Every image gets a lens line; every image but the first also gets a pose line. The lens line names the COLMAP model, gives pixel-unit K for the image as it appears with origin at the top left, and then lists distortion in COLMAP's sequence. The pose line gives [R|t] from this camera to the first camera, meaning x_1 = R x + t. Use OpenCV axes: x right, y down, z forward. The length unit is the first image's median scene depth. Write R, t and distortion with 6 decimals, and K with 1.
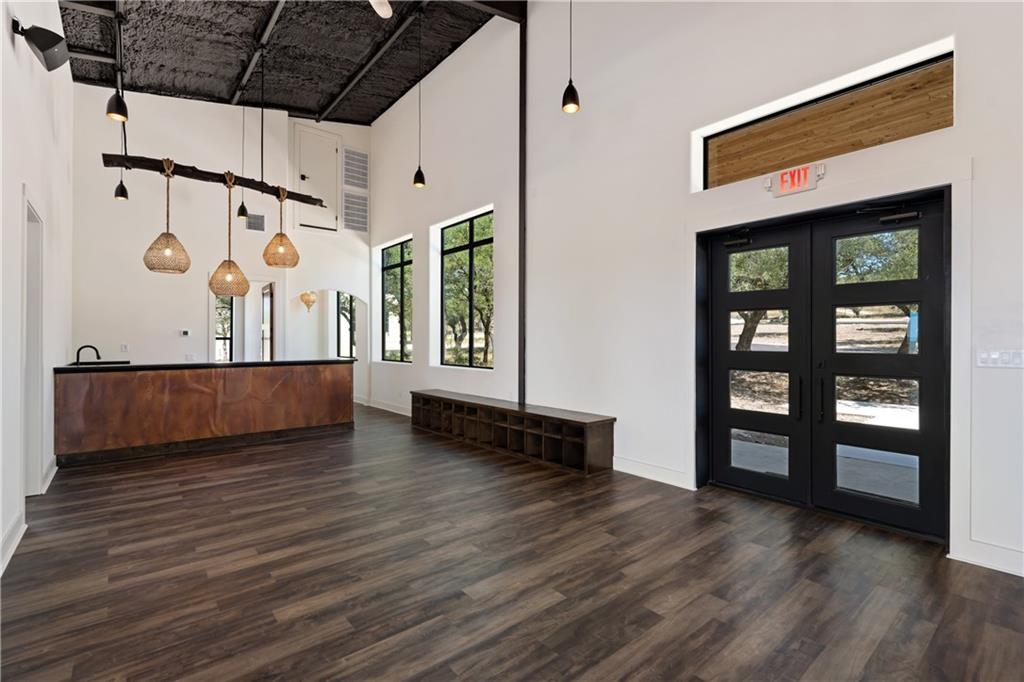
lens RADIAL K [[468.7, 0, 512.9], [0, 468.7, 340.1], [0, 0, 1]] dist [-0.000108, -0.000010]
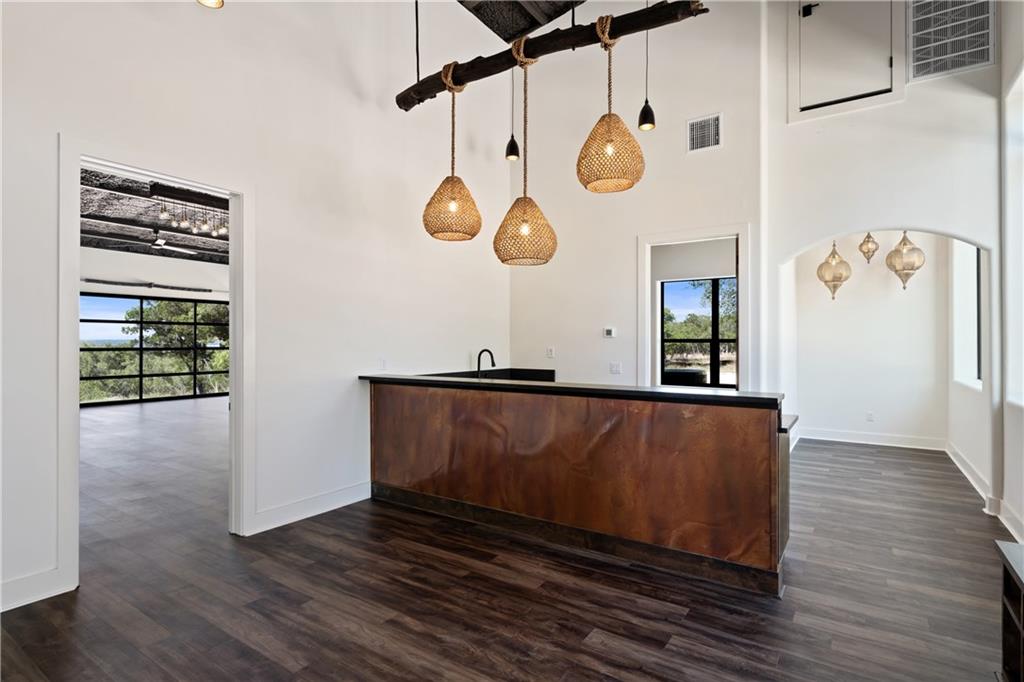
lens RADIAL K [[522.4, 0, 509.4], [0, 522.4, 342.3], [0, 0, 1]] dist [-0.000242, 0.001459]
pose [[0.281321, 0.000583, -0.959613, -0.018020], [-0.004352, 0.999990, -0.000668, -0.000054], [0.959604, 0.004364, 0.281321, 0.728189]]
